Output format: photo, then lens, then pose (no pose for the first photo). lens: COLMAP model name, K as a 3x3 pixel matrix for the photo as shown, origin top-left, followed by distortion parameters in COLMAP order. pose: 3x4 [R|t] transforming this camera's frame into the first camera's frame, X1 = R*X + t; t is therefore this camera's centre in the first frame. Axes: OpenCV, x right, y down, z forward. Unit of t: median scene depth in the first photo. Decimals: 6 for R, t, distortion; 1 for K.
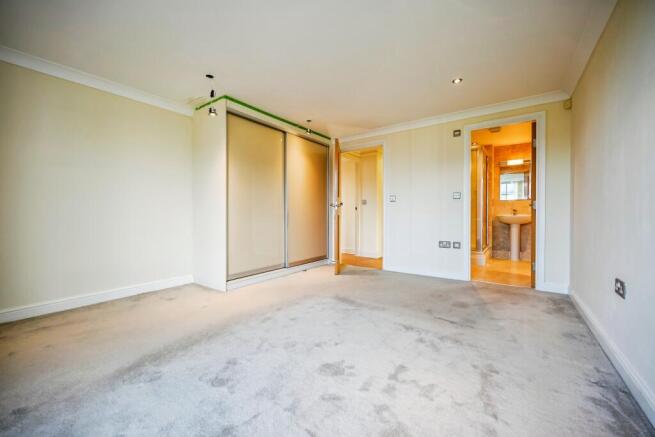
lens RADIAL K [[267.7, 0, 328.3], [0, 267.7, 214.9], [0, 0, 1]] dist [-0.003595, -0.000214]
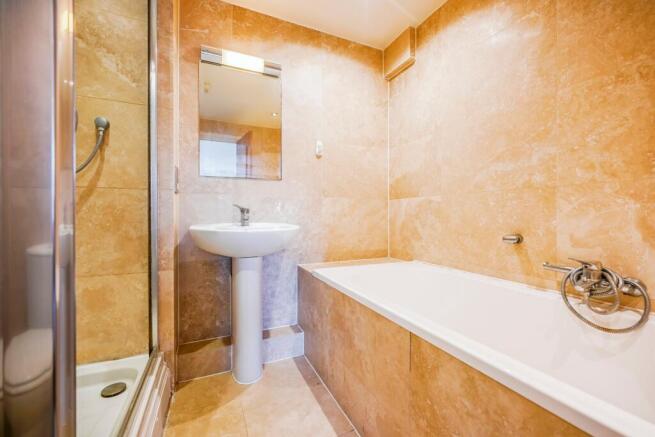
lens RADIAL K [[267.7, 0, 328.3], [0, 267.7, 214.9], [0, 0, 1]] dist [-0.003595, -0.000214]
pose [[0.497888, -0.007646, 0.867208, 0.463517], [0.007726, 0.999961, 0.004381, -0.011877], [-0.867207, 0.004518, 0.497928, 0.741394]]
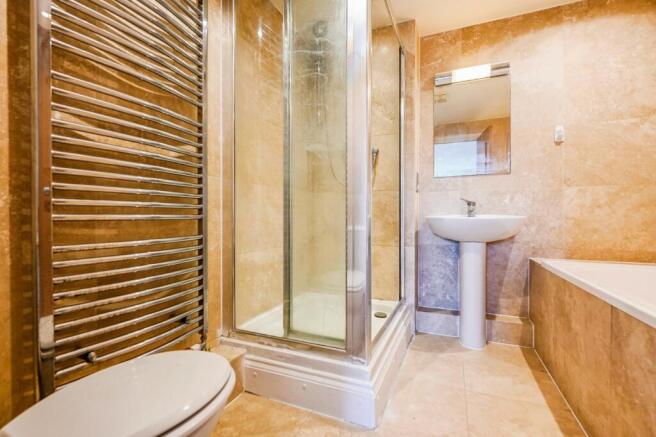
lens RADIAL K [[285.0, 0, 328.0], [0, 285.0, 218.5], [0, 0, 1]] dist [0.000575, -0.000036]
pose [[0.978097, -0.003867, 0.208111, 0.418179], [0.004088, 0.999991, -0.000632, 0.003227], [-0.208107, 0.001469, 0.978105, 0.647060]]
